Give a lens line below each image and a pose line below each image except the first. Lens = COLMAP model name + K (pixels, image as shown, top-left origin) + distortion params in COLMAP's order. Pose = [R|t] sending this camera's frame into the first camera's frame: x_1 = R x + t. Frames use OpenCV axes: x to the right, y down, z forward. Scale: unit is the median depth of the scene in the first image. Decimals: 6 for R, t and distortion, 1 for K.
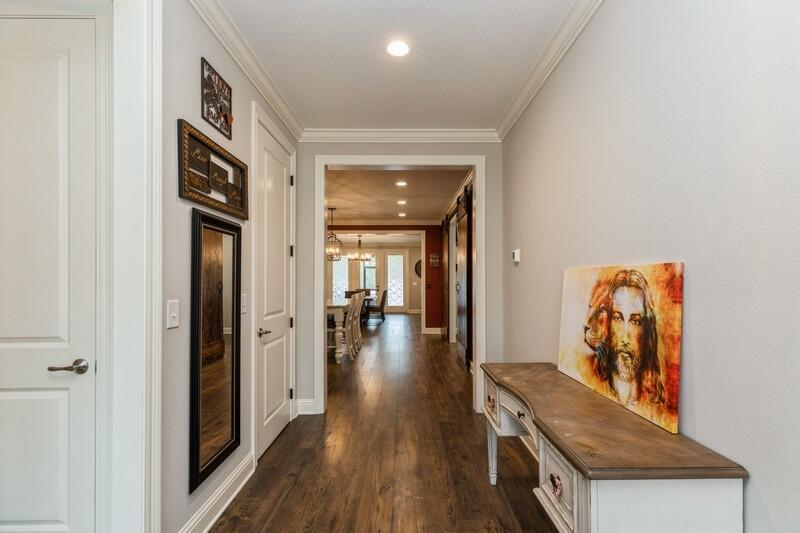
lens RADIAL K [[364.1, 0, 404.2], [0, 364.1, 275.5], [0, 0, 1]] dist [0.002317, 0.001610]
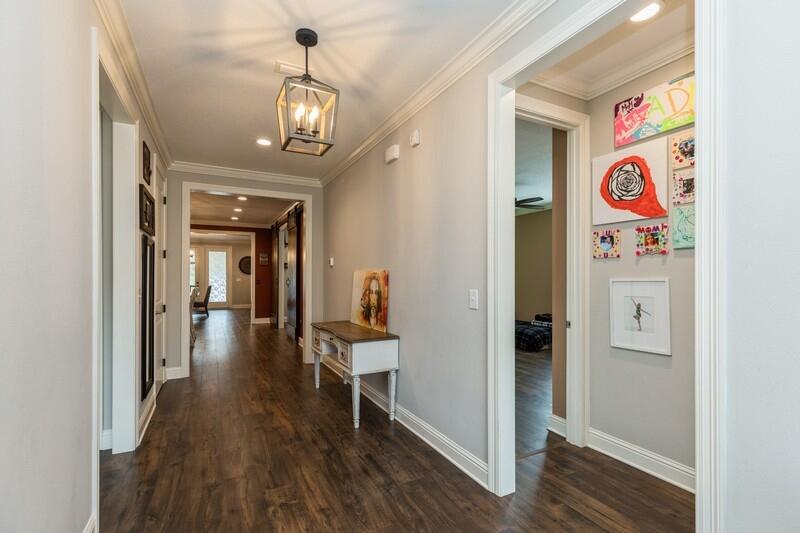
lens RADIAL K [[364.1, 0, 404.0], [0, 364.1, 273.4], [0, 0, 1]] dist [0.002317, 0.001610]
pose [[0.885470, 0.004242, 0.464676, -0.295538], [-0.006736, 0.999970, 0.003706, -0.017518], [-0.464647, -0.006412, 0.885473, -1.081982]]
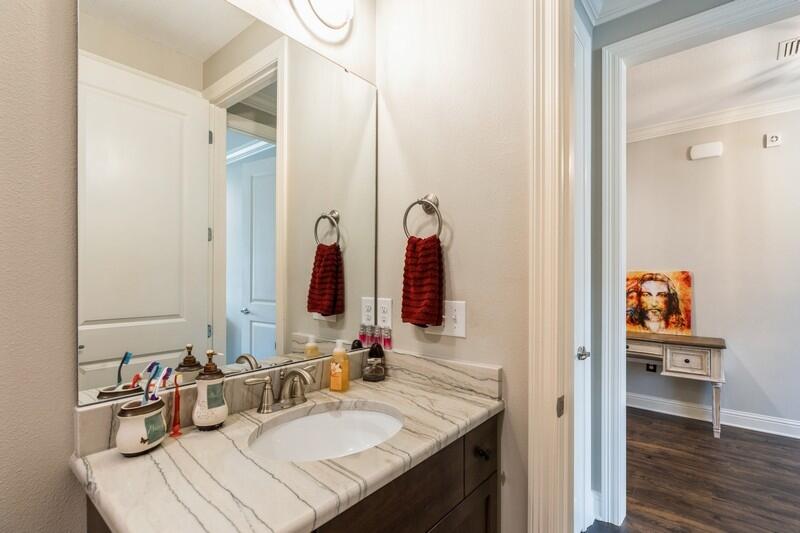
lens RADIAL K [[380.3, 0, 402.2], [0, 380.3, 273.6], [0, 0, 1]] dist [-0.010254, 0.000841]
pose [[0.657778, -0.005536, 0.753192, -1.949834], [-0.006688, 0.999891, 0.013189, -0.029885], [-0.753182, -0.013713, 0.657669, 0.561701]]
